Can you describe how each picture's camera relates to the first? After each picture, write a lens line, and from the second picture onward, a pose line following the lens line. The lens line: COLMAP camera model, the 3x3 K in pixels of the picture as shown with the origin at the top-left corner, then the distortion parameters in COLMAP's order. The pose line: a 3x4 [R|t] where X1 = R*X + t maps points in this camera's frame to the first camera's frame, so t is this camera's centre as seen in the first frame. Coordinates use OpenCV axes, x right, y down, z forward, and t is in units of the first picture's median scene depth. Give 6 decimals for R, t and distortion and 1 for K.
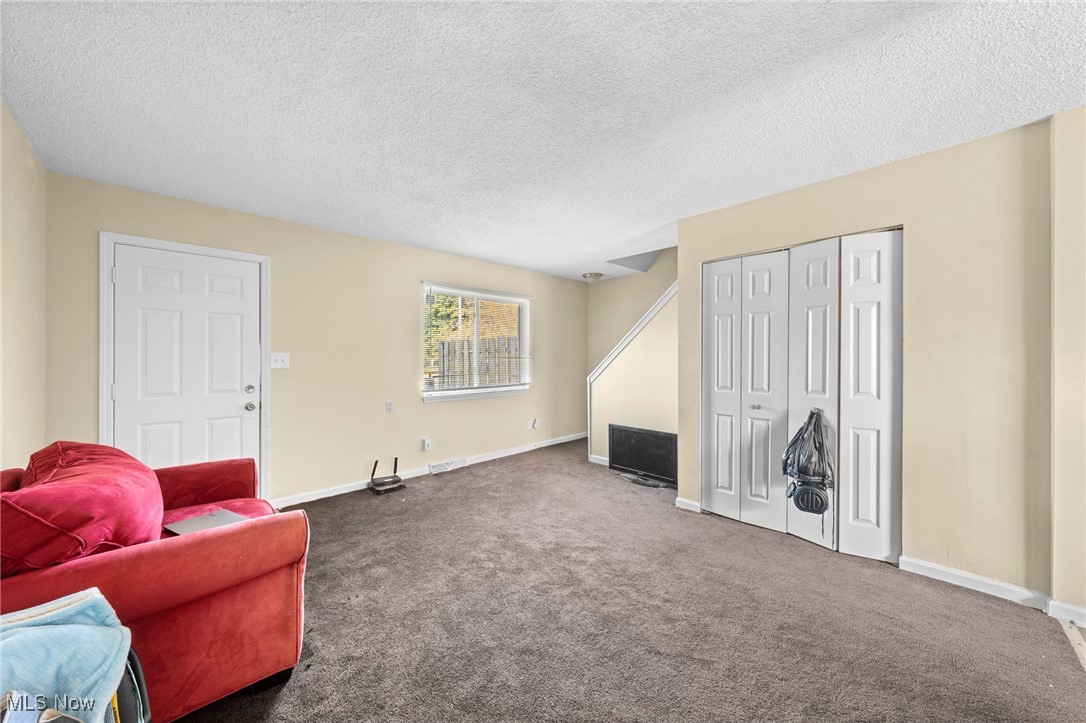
lens RADIAL K [[383.9, 0, 538.3], [0, 383.9, 356.7], [0, 0, 1]] dist [-0.001582, 0.000201]
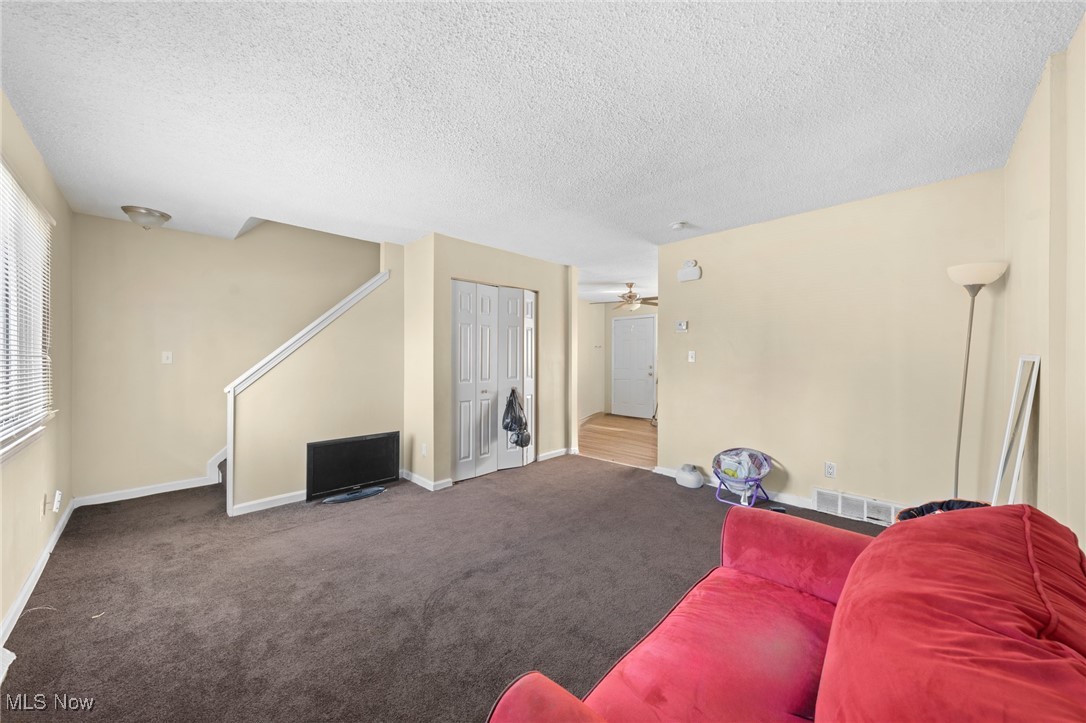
lens RADIAL K [[383.9, 0, 539.8], [0, 383.9, 360.7], [0, 0, 1]] dist [-0.001582, 0.000201]
pose [[-0.016064, -0.003200, 0.999866, -0.839534], [-0.002244, 0.999992, 0.003165, 0.011552], [-0.999868, -0.002193, -0.016071, 0.799099]]
